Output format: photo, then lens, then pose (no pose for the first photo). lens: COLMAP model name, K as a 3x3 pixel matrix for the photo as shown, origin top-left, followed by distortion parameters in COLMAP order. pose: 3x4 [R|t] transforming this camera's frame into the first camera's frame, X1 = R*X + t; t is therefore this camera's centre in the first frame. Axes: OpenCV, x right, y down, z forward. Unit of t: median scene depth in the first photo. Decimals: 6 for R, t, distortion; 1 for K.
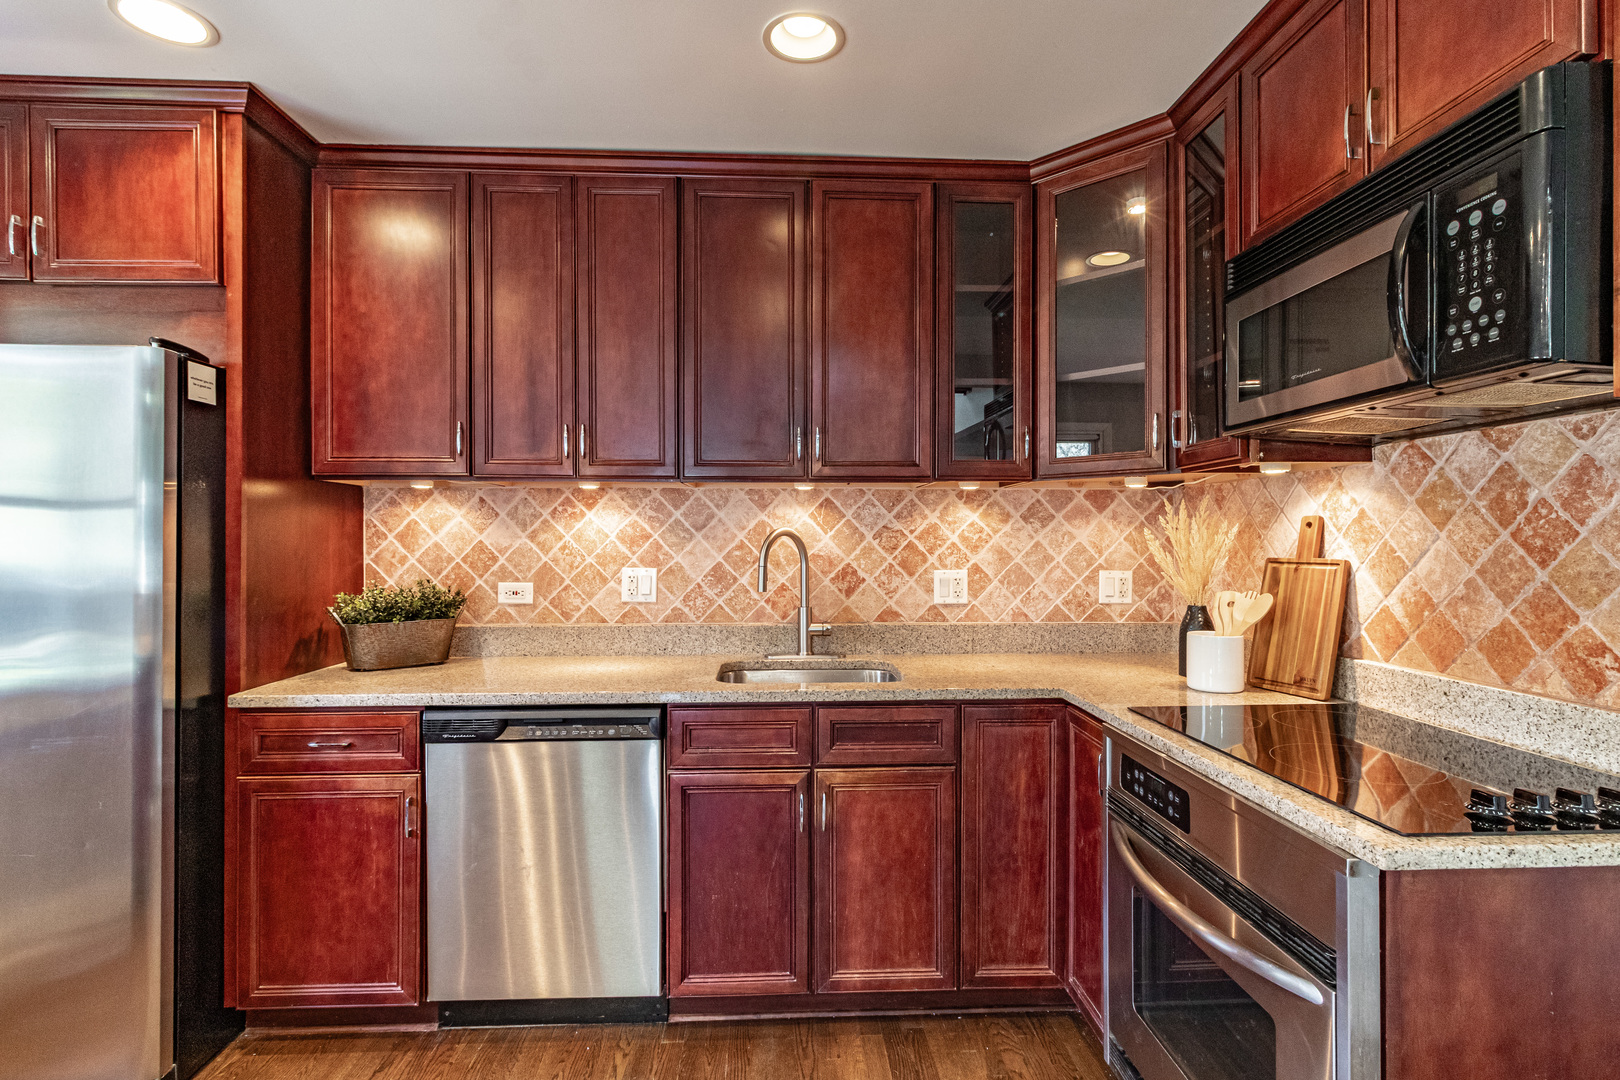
lens RADIAL K [[784.1, 0, 819.9], [0, 784.1, 536.7], [0, 0, 1]] dist [0.001857, 0.000413]
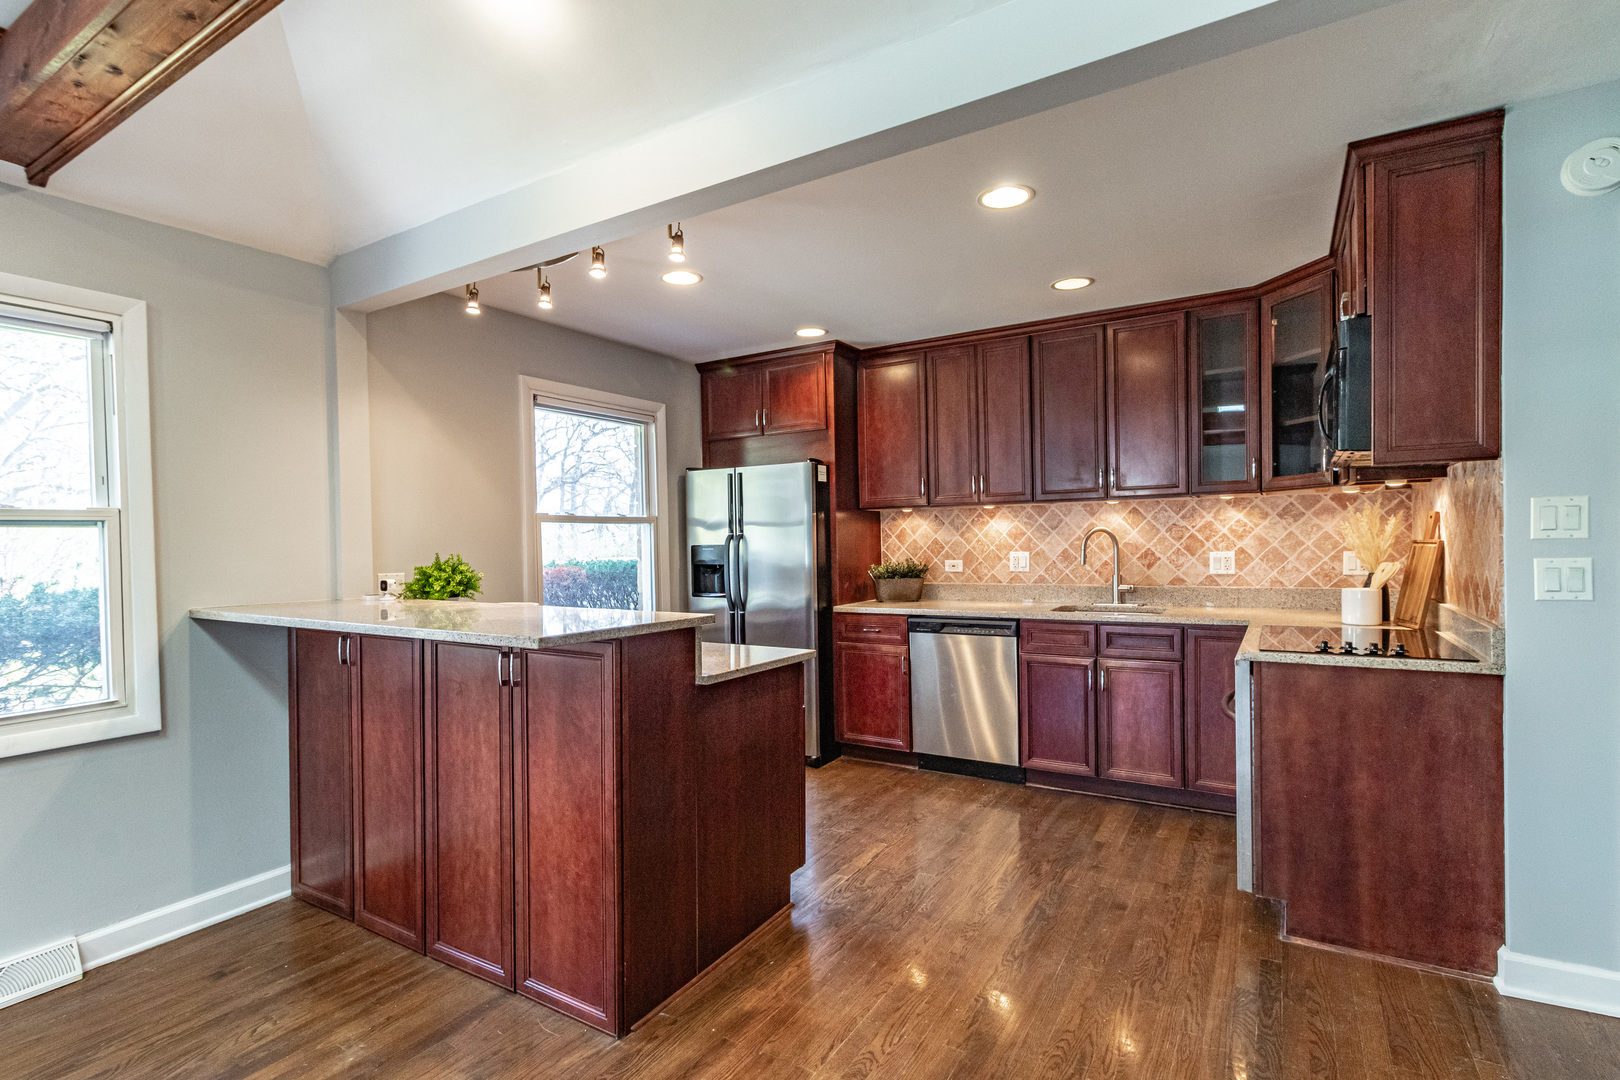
lens RADIAL K [[767.7, 0, 811.4], [0, 767.7, 555.4], [0, 0, 1]] dist [0.000759, 0.000182]
pose [[0.823044, -0.004921, -0.567956, 0.390076], [0.021749, 0.999502, 0.022858, -0.001426], [0.567561, -0.031166, 0.822741, -0.726695]]
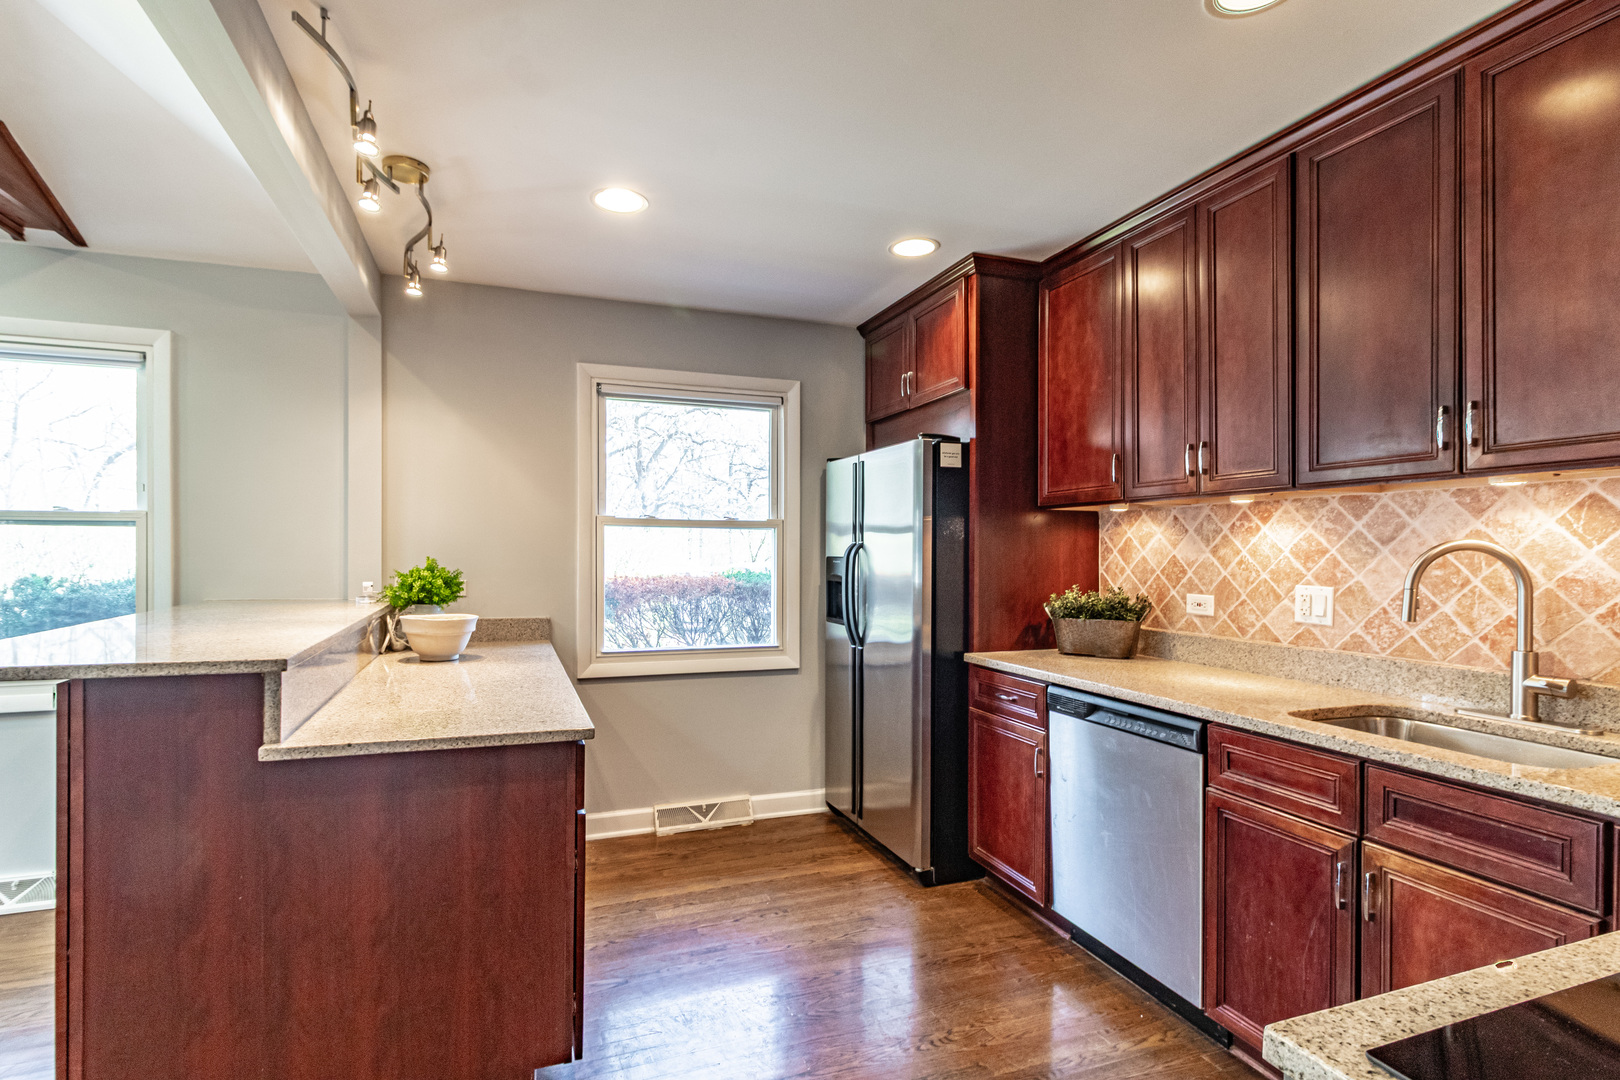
lens RADIAL K [[765.8, 0, 774.5], [0, 765.8, 562.3], [0, 0, 1]] dist [0.002172, 0.000233]
pose [[0.285455, 0.014538, -0.958282, 0.476694], [-0.001914, 0.999892, 0.014599, 0.000663], [0.958390, -0.002333, 0.285452, 0.165268]]
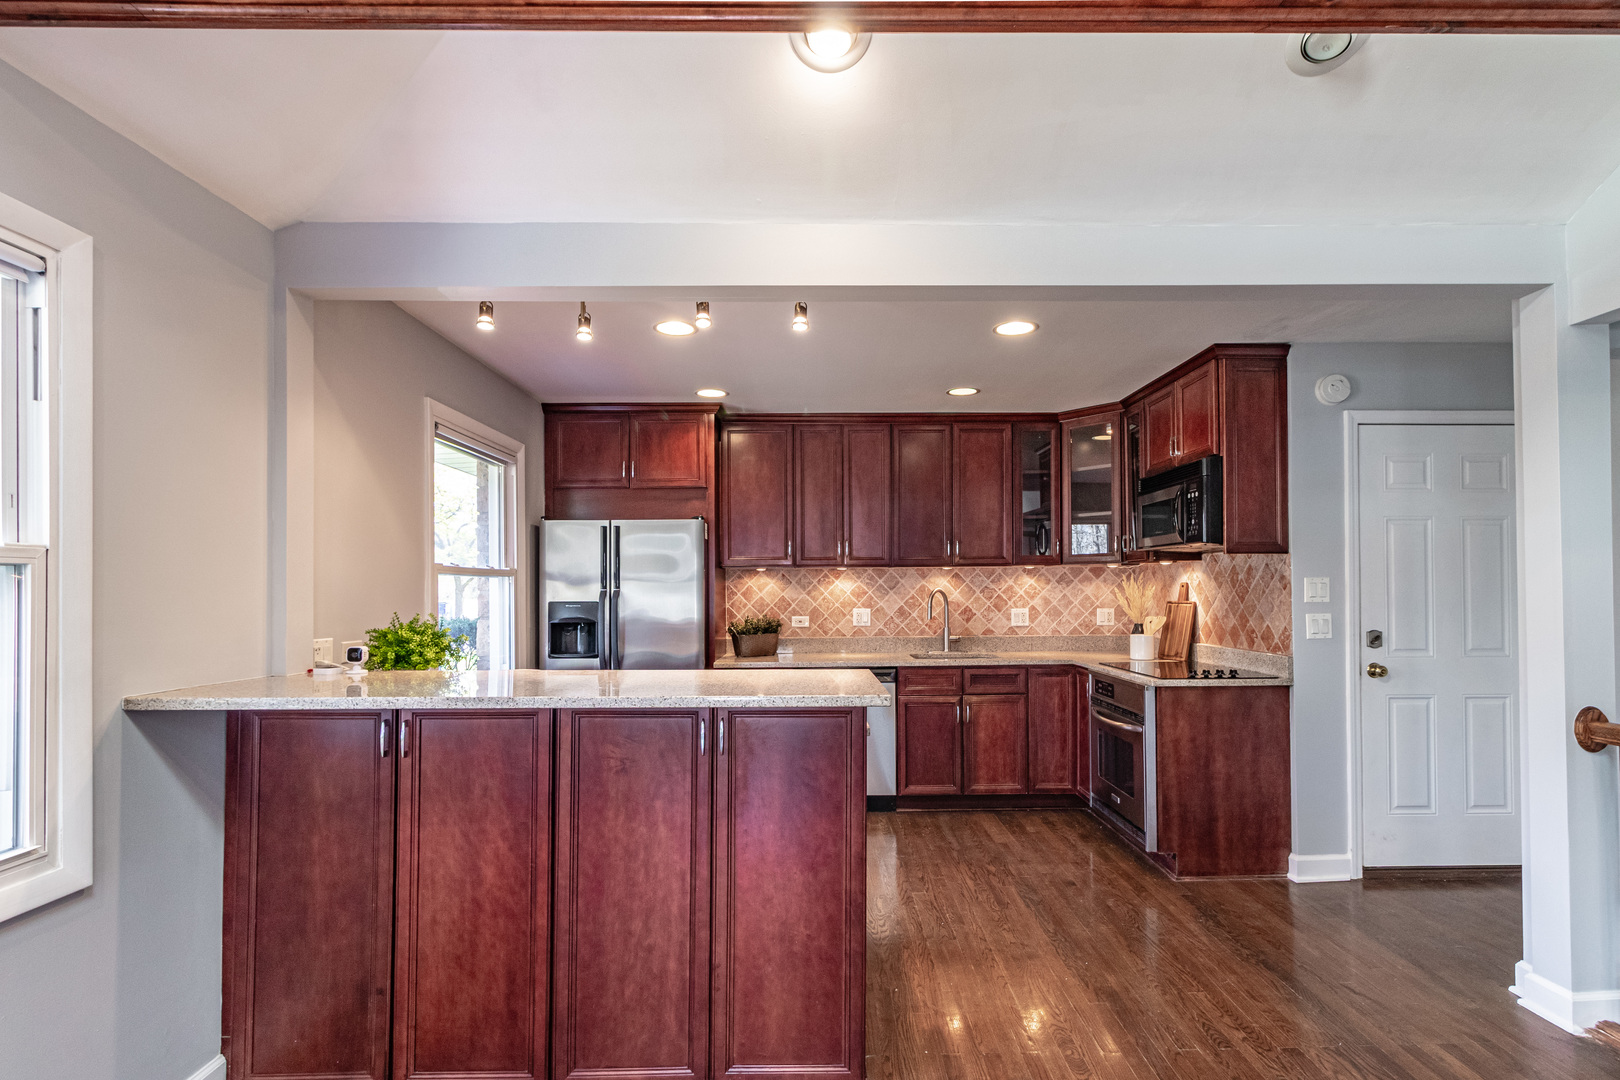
lens RADIAL K [[764.1, 0, 830.9], [0, 764.1, 583.5], [0, 0, 1]] dist [-0.000307, -0.000266]
pose [[0.998802, -0.008342, -0.048216, -0.233323], [0.008202, 0.999962, -0.003106, -0.020251], [0.048240, 0.002707, 0.998832, -1.022257]]
